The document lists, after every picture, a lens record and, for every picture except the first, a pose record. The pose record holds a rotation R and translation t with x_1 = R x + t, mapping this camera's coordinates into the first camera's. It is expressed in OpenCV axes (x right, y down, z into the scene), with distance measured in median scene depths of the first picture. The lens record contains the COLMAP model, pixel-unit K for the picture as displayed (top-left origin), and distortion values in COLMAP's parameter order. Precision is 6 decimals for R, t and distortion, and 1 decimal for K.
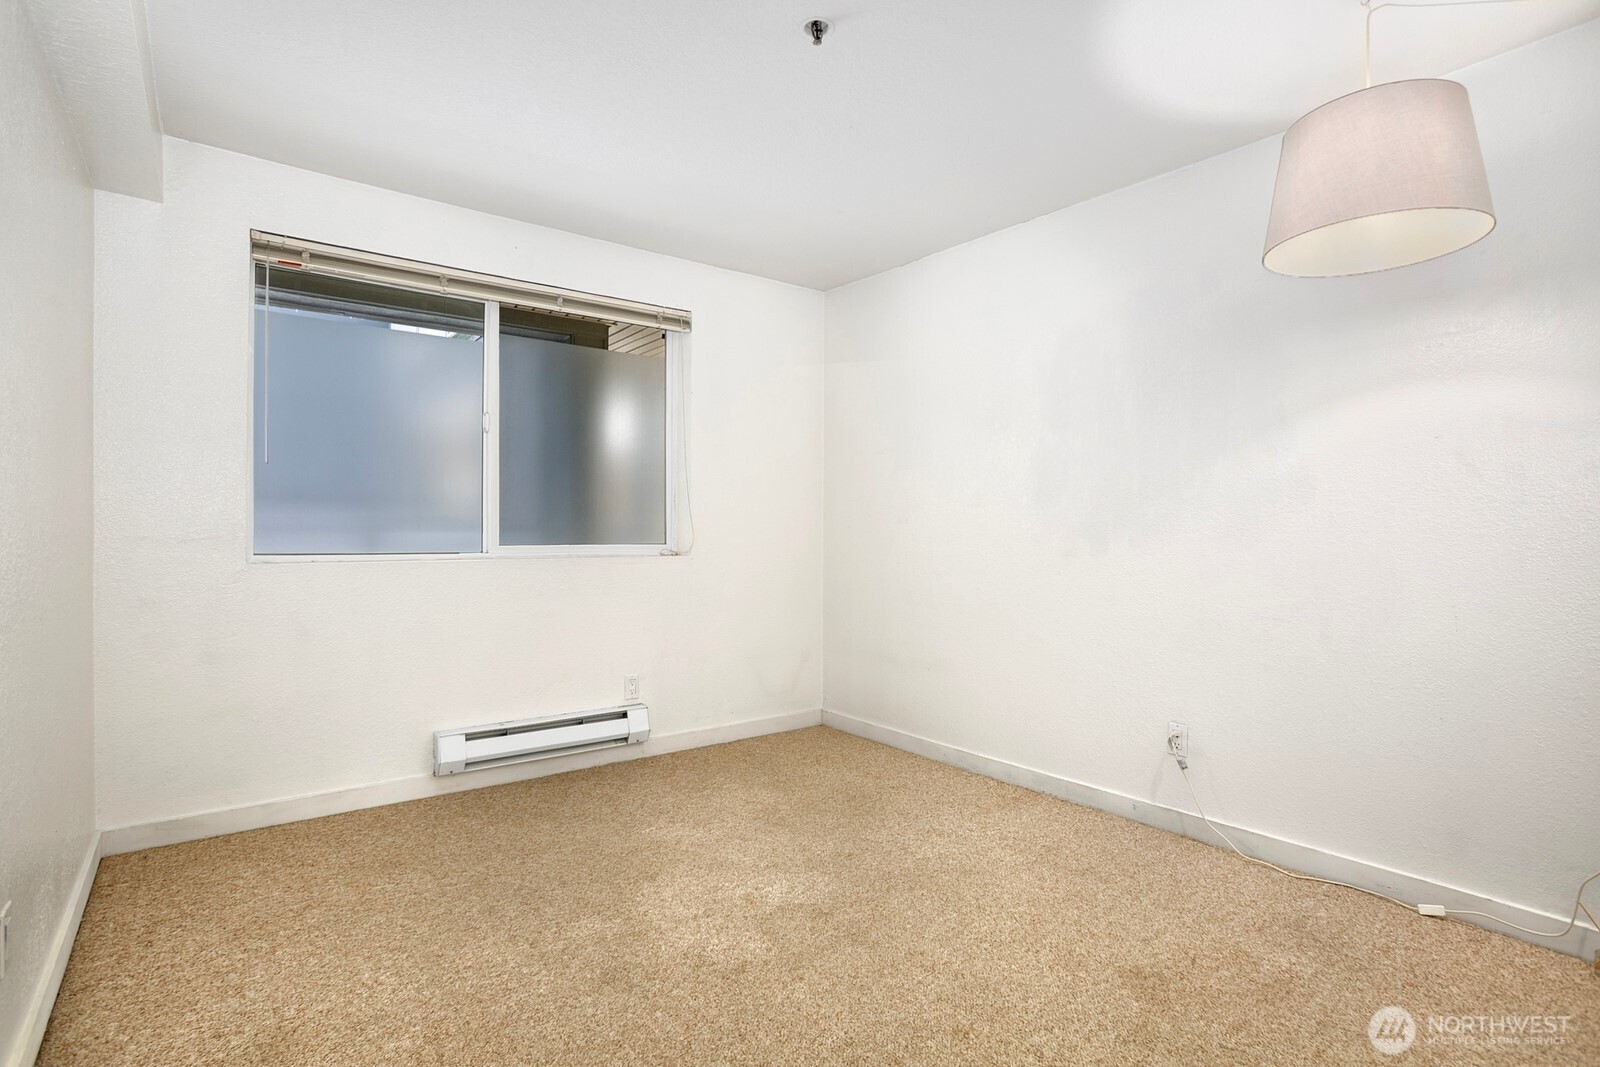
lens RADIAL K [[795.1, 0, 800.0], [0, 795.1, 533.5], [0, 0, 1]] dist [-0.002603, 0.001281]
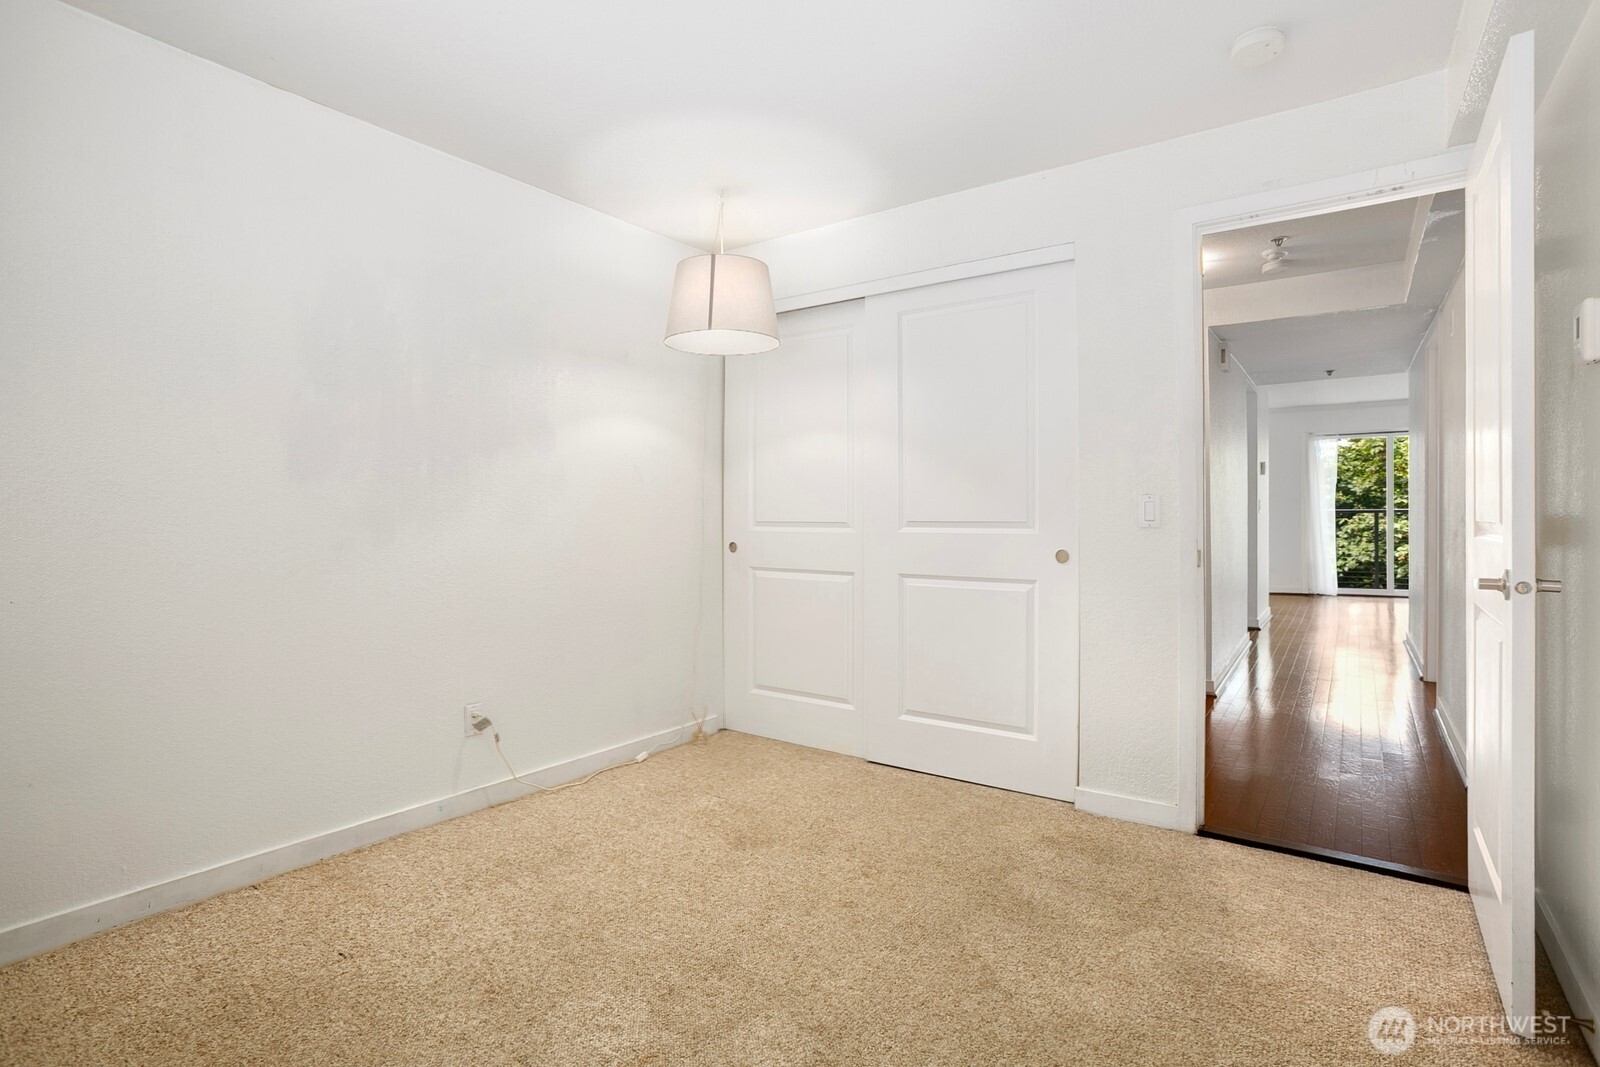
lens RADIAL K [[795.1, 0, 800.0], [0, 795.1, 533.5], [0, 0, 1]] dist [-0.002603, 0.001281]
pose [[-0.294295, -0.011021, 0.955651, -0.682226], [0.000432, 0.999932, 0.011665, 0.010818], [-0.955715, 0.003846, -0.294270, 0.996329]]
